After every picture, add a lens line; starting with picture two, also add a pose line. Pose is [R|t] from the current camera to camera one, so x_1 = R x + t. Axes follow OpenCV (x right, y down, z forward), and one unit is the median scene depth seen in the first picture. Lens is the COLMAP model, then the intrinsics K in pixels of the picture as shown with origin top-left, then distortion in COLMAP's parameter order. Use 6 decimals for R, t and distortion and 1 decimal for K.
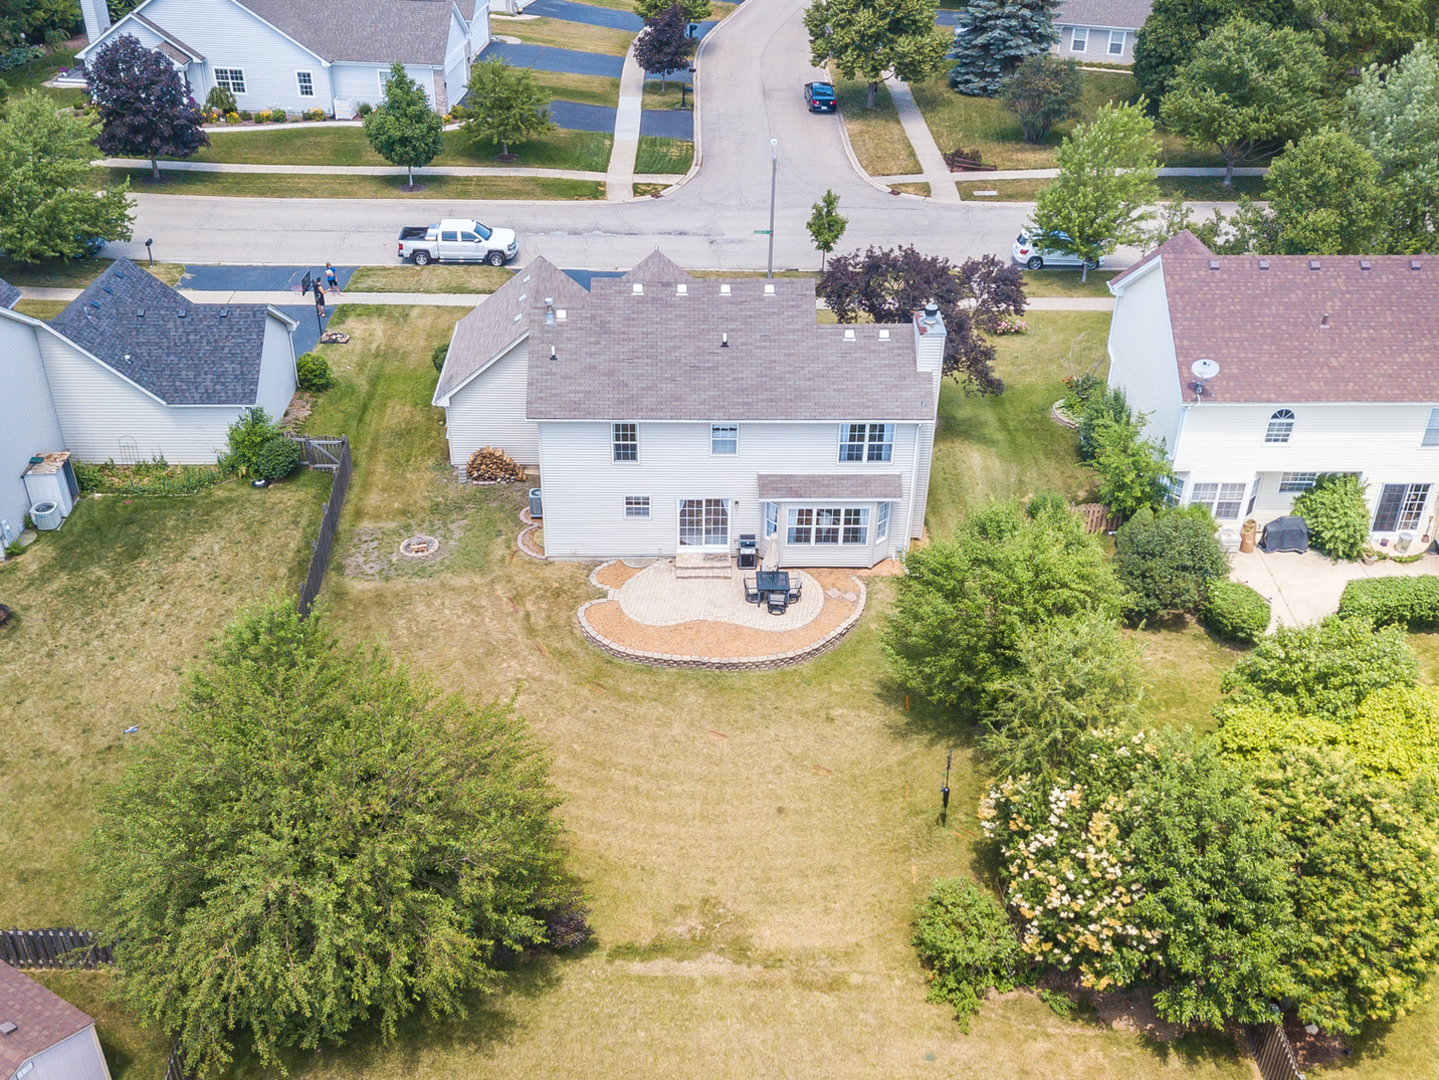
lens RADIAL K [[1493.3, 0, 719.5], [0, 1493.3, 540.0], [0, 0, 1]] dist [0.020287, -0.007327]
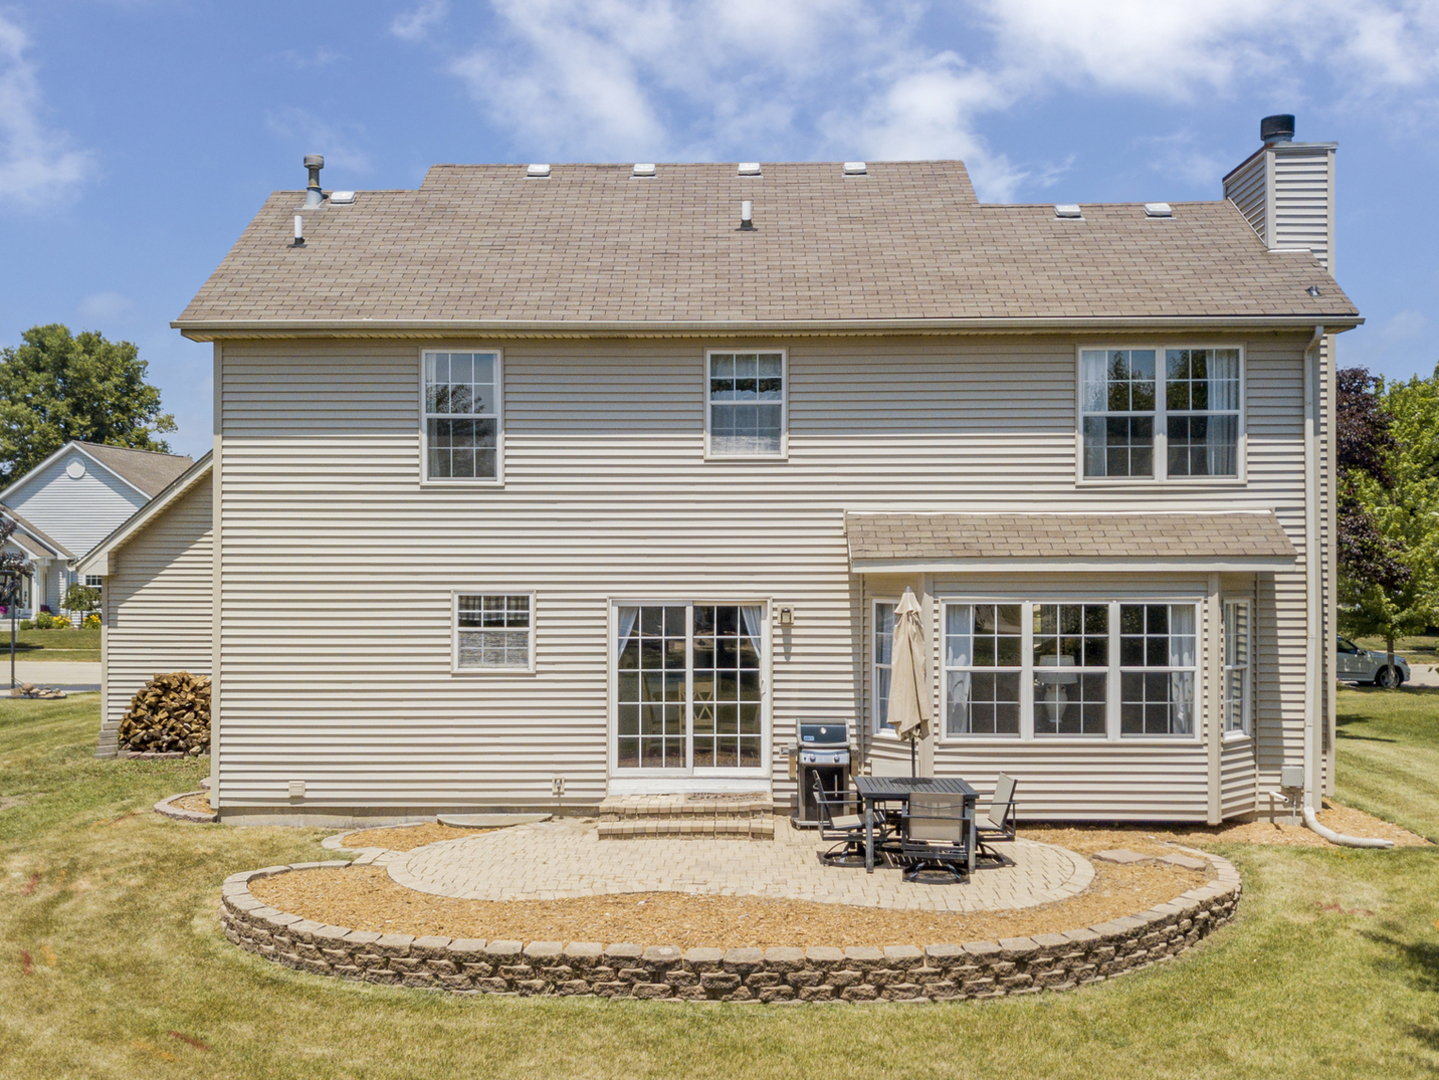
lens RADIAL K [[1449.2, 0, 707.4], [0, 1449.2, 543.1], [0, 0, 1]] dist [0.000765, -0.010398]
pose [[0.999134, -0.015632, -0.038552, 0.006368], [-0.008726, 0.827357, -0.561609, 0.142523], [0.040676, 0.561459, 0.826504, 0.708421]]
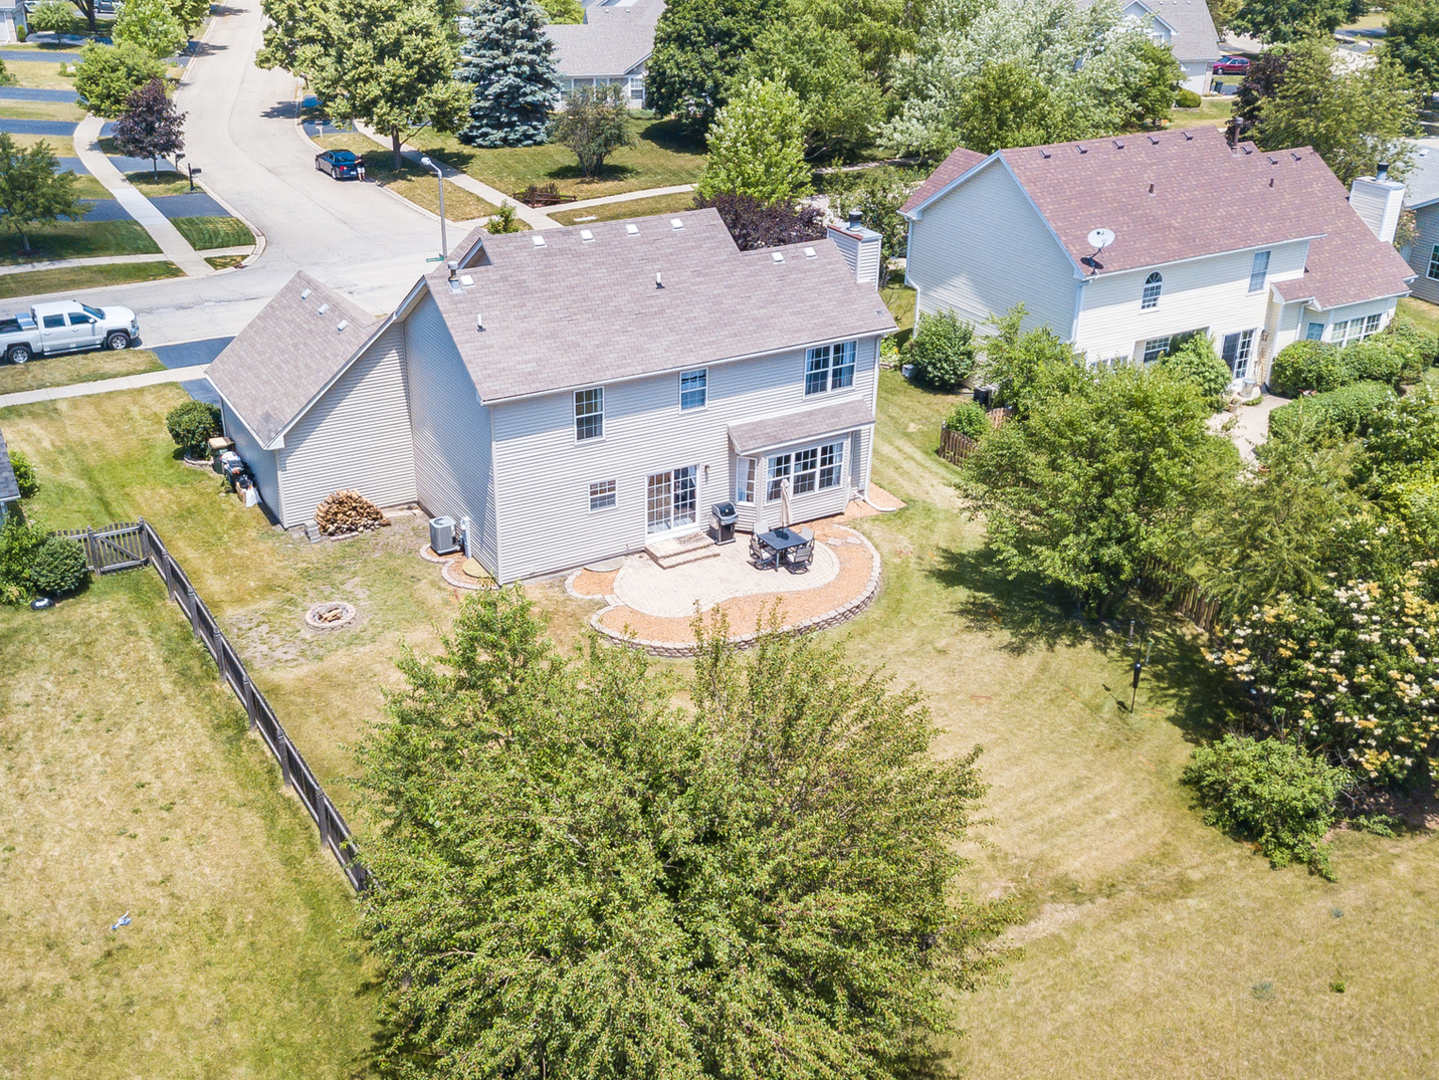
lens RADIAL K [[1493.3, 0, 719.5], [0, 1493.3, 540.0], [0, 0, 1]] dist [0.020287, -0.007327]
pose [[0.866836, -0.216379, 0.449195, -0.369297], [0.265106, 0.963039, -0.047690, 0.057175], [-0.422274, 0.160424, 0.892160, 0.235477]]
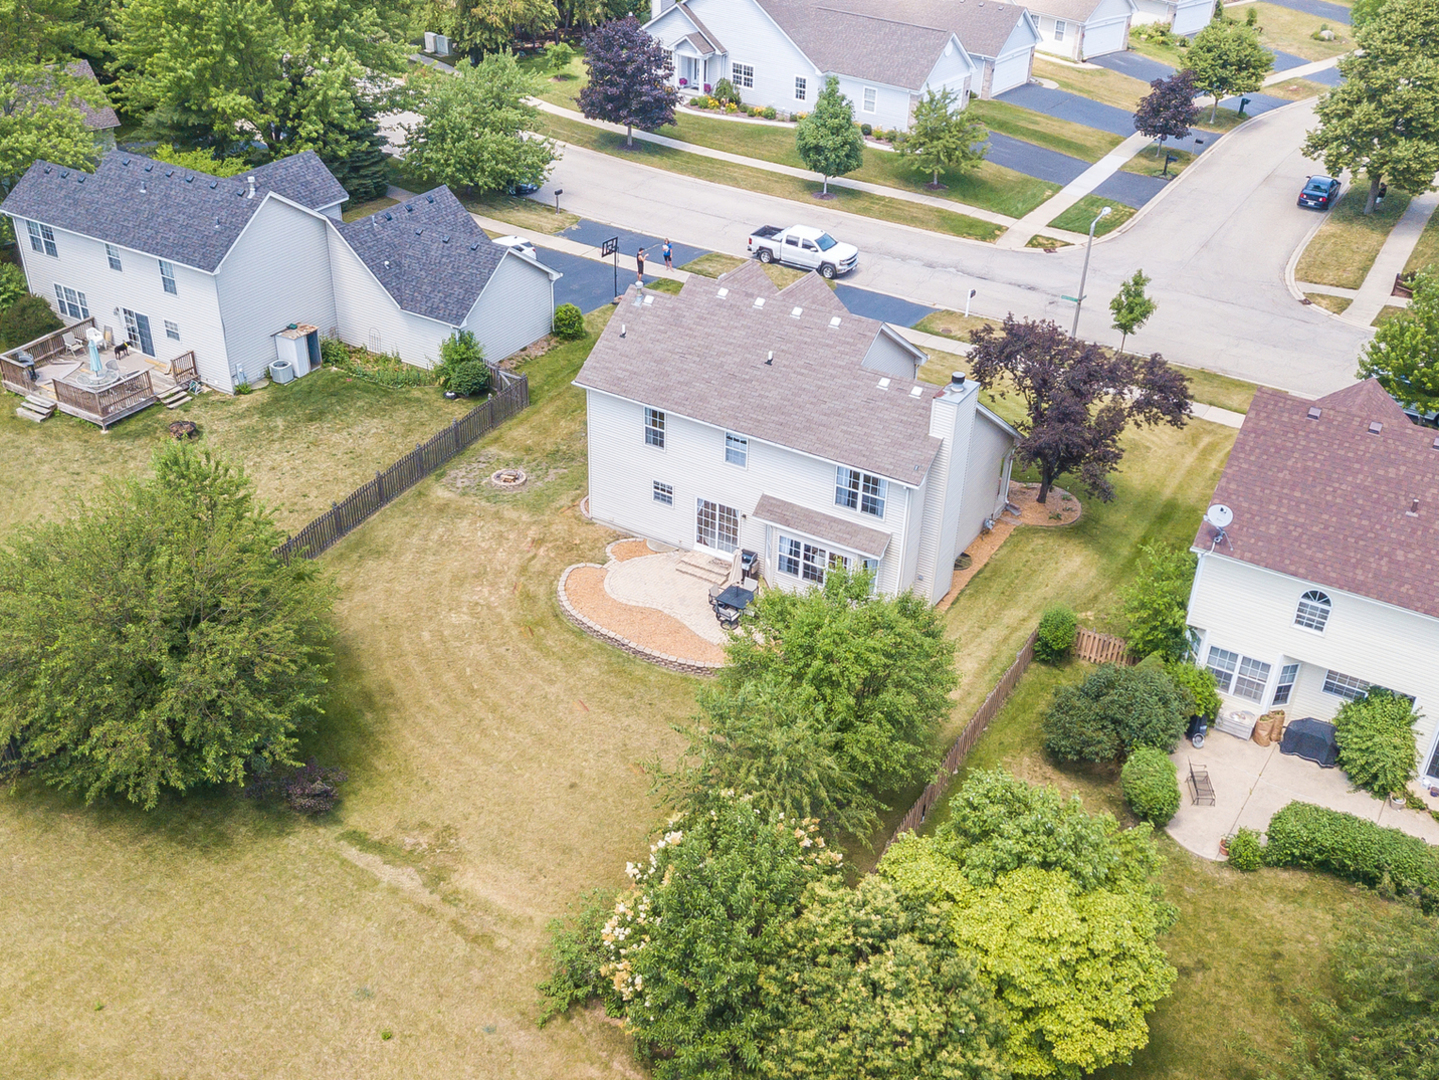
lens RADIAL K [[1515.9, 0, 719.5], [0, 1515.9, 540.0], [0, 0, 1]] dist [0.069052, -0.166467]
pose [[0.842386, 0.288406, -0.455201, 0.463323], [-0.303139, 0.952012, 0.042192, -0.047165], [0.445525, 0.102447, 0.889389, 0.075106]]
